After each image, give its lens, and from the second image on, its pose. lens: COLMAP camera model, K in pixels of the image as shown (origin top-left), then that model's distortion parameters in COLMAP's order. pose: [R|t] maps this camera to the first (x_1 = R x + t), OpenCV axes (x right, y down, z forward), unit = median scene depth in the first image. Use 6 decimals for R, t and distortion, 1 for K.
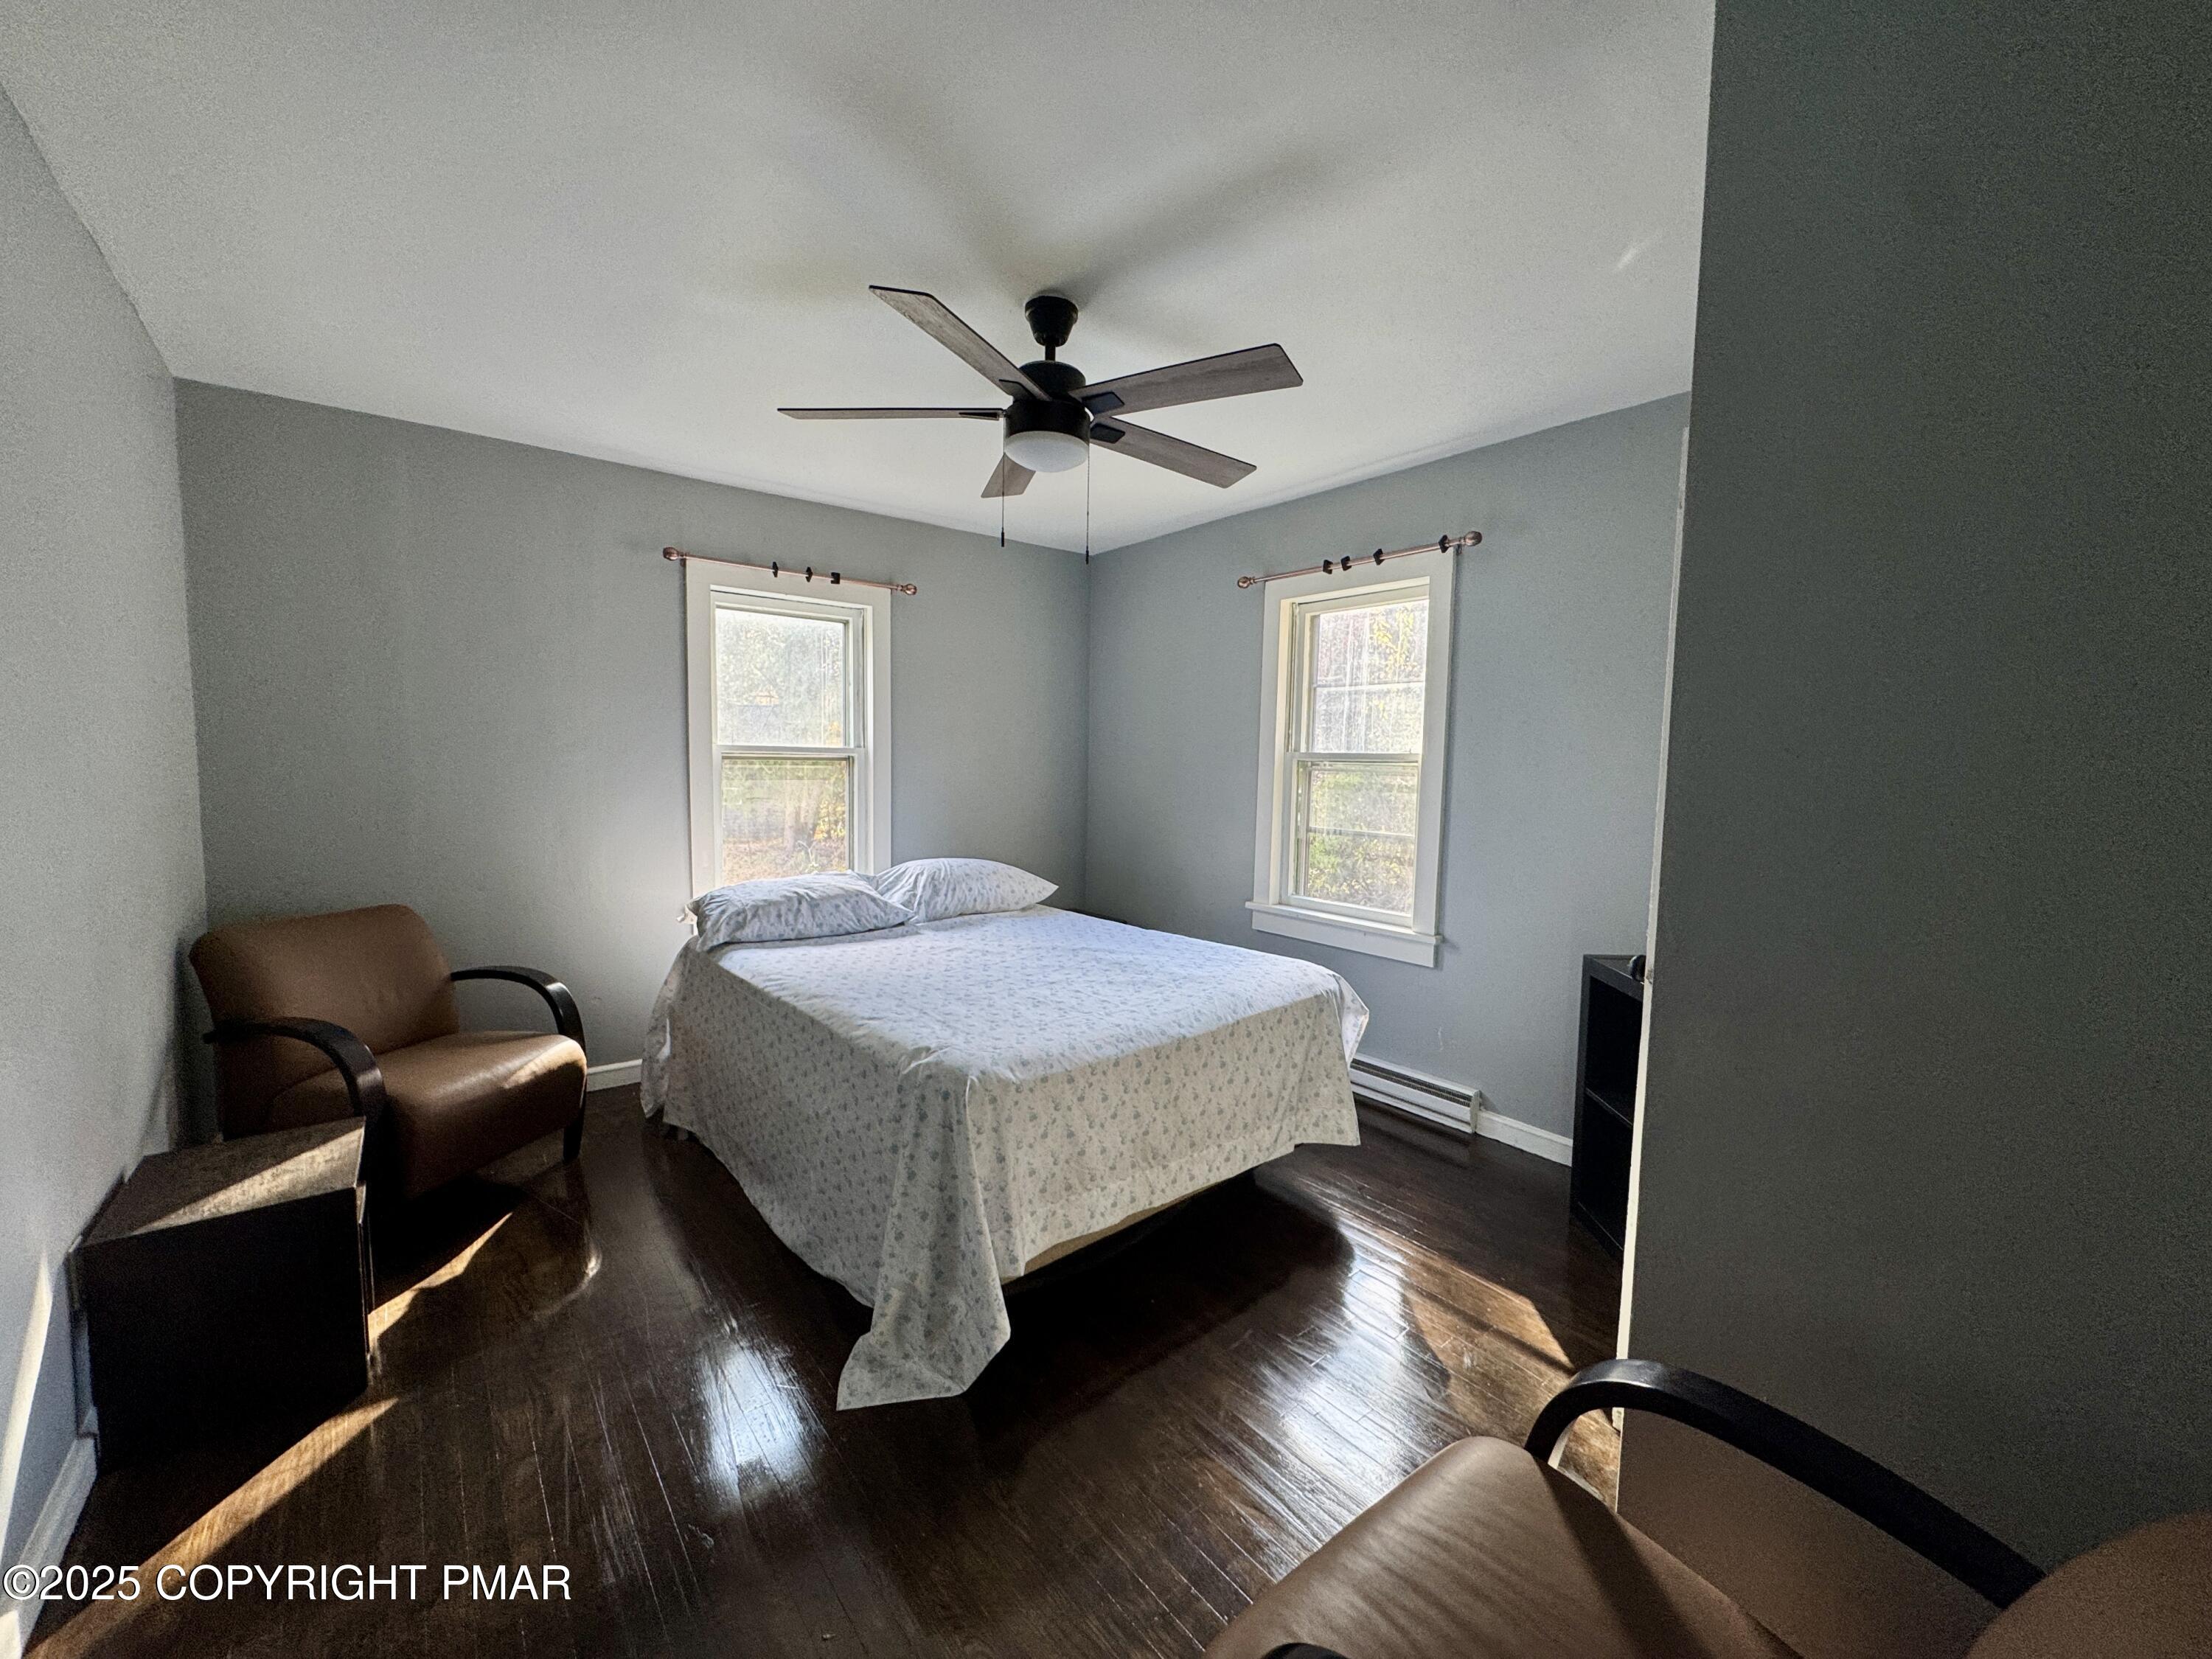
lens RADIAL K [[887.0, 0, 1102.2], [0, 887.0, 830.0], [0, 0, 1]] dist [-0.004593, 0.000536]
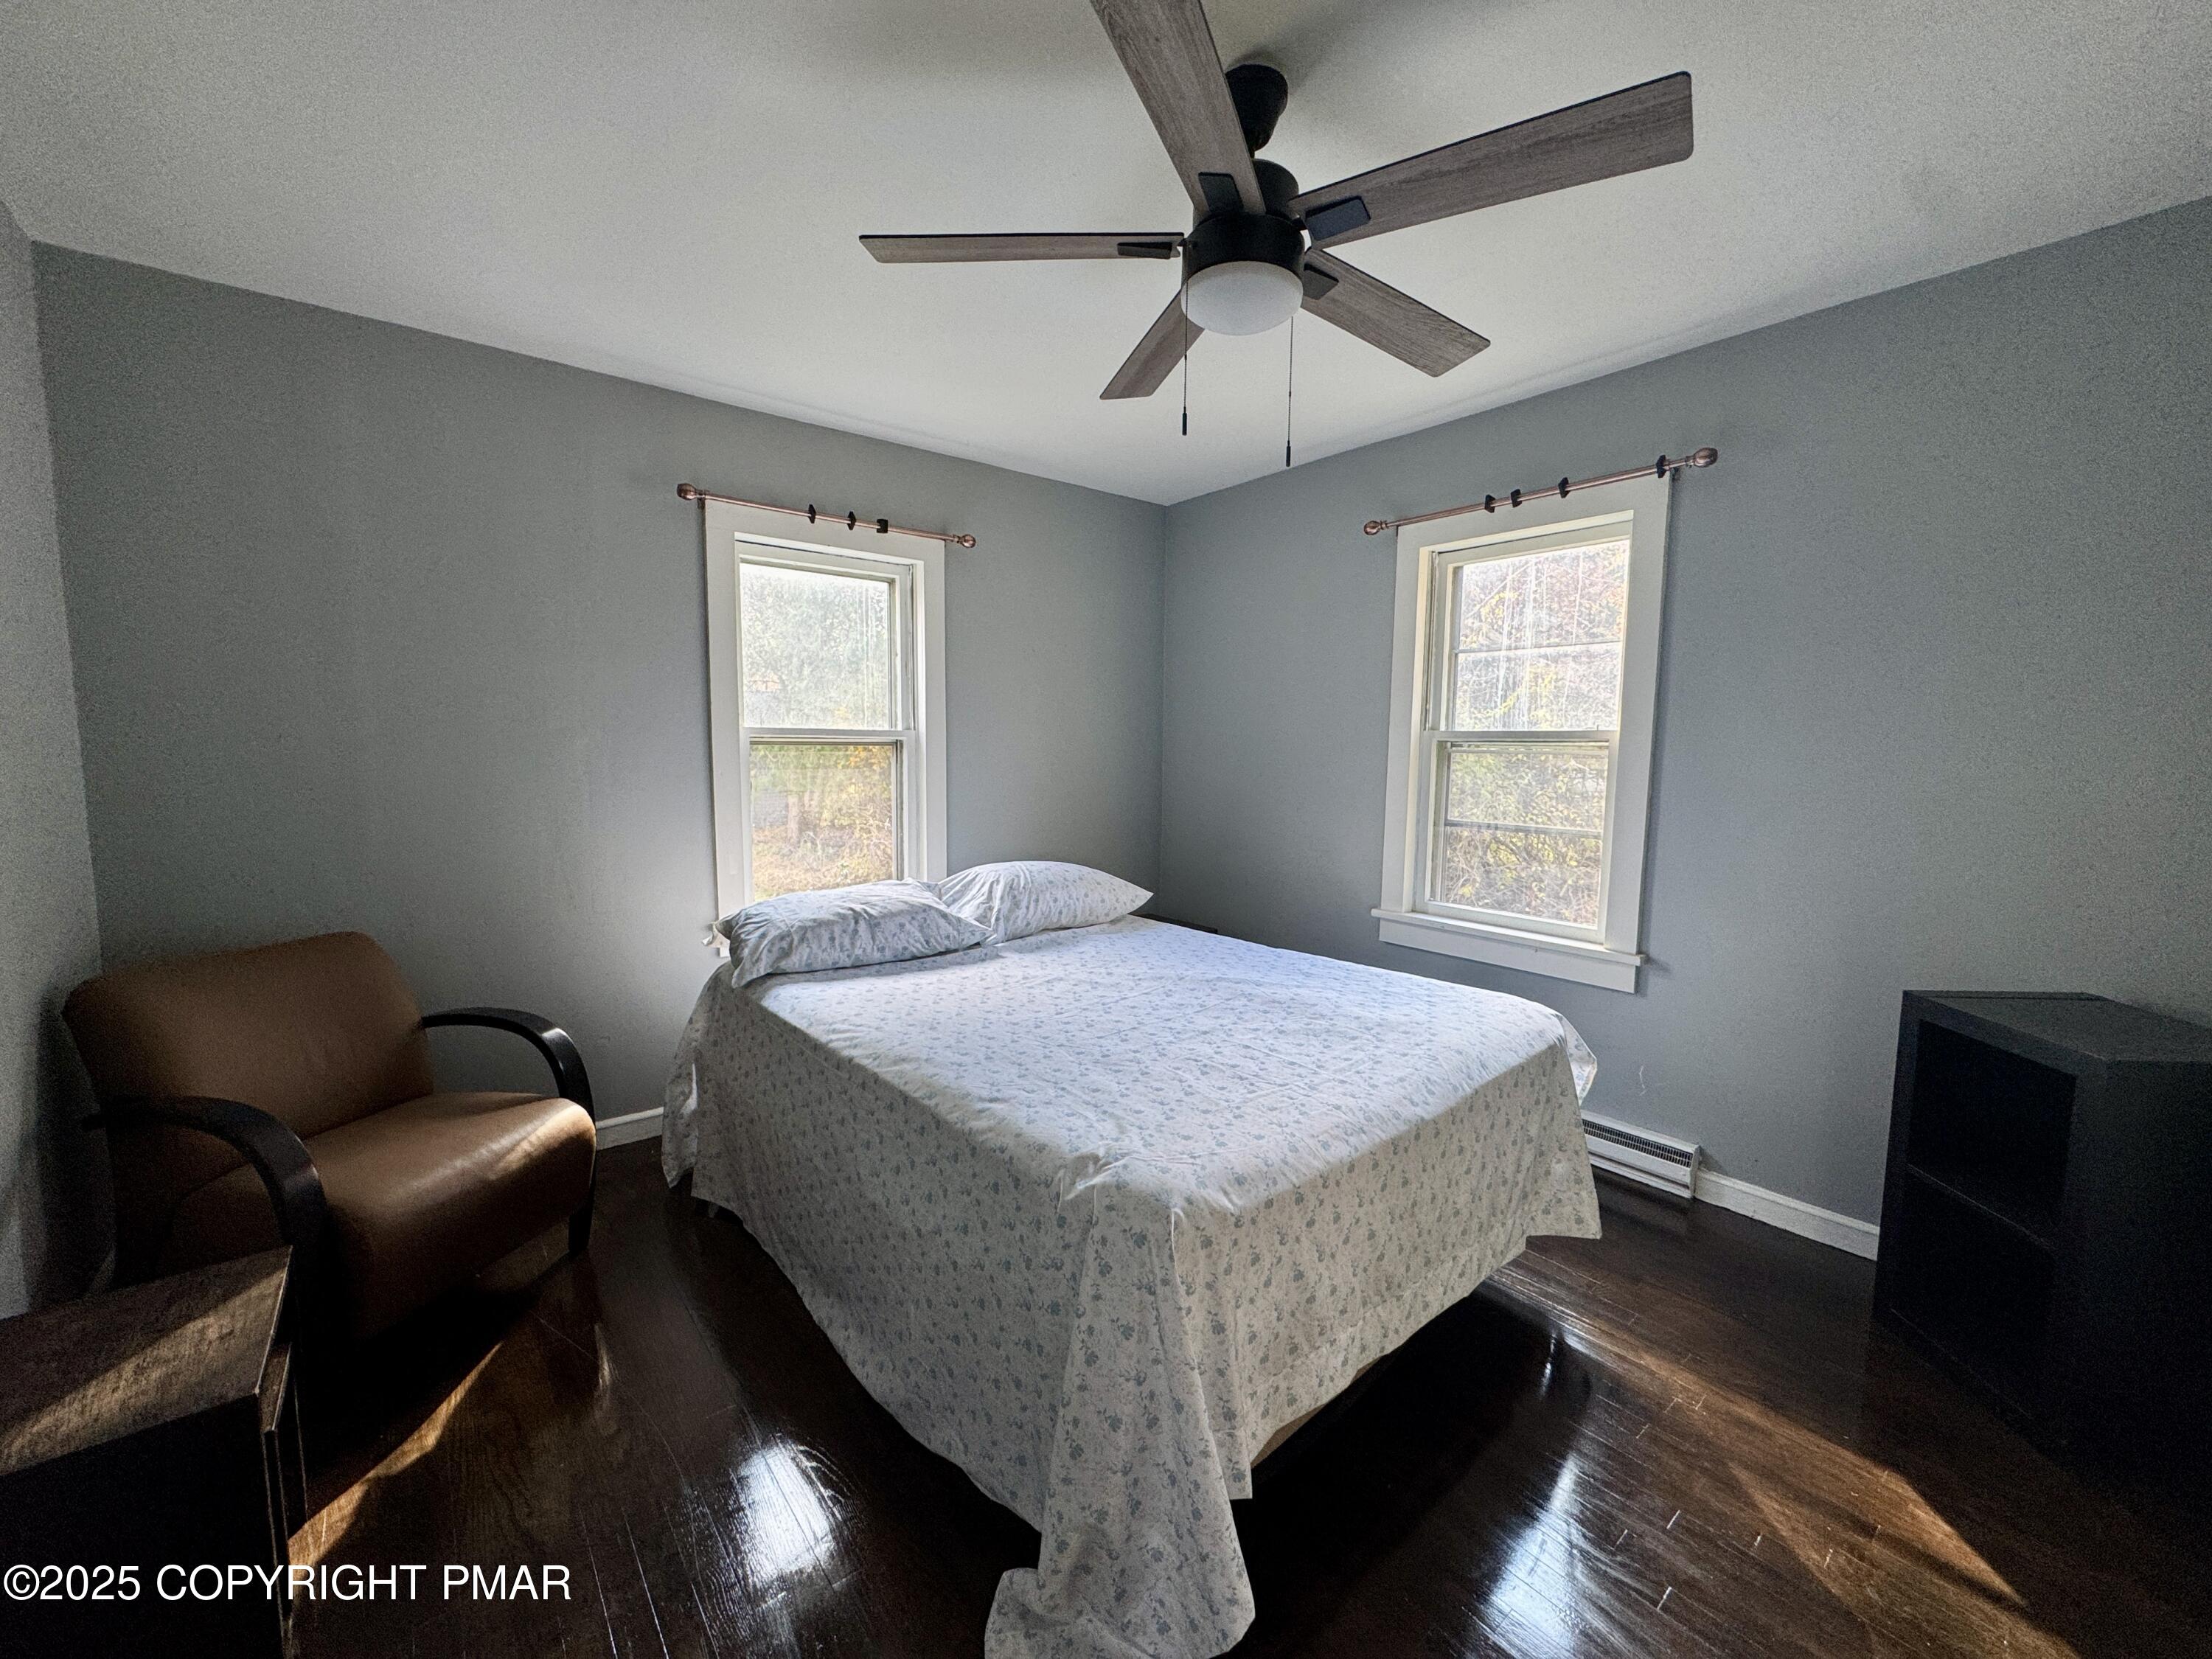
lens RADIAL K [[887.0, 0, 1102.2], [0, 887.0, 830.0], [0, 0, 1]] dist [-0.004593, 0.000536]
pose [[0.999960, -0.008392, 0.003163, -0.125770], [0.008337, 0.999823, 0.016878, -0.013767], [-0.003304, -0.016851, 0.999853, 0.205038]]
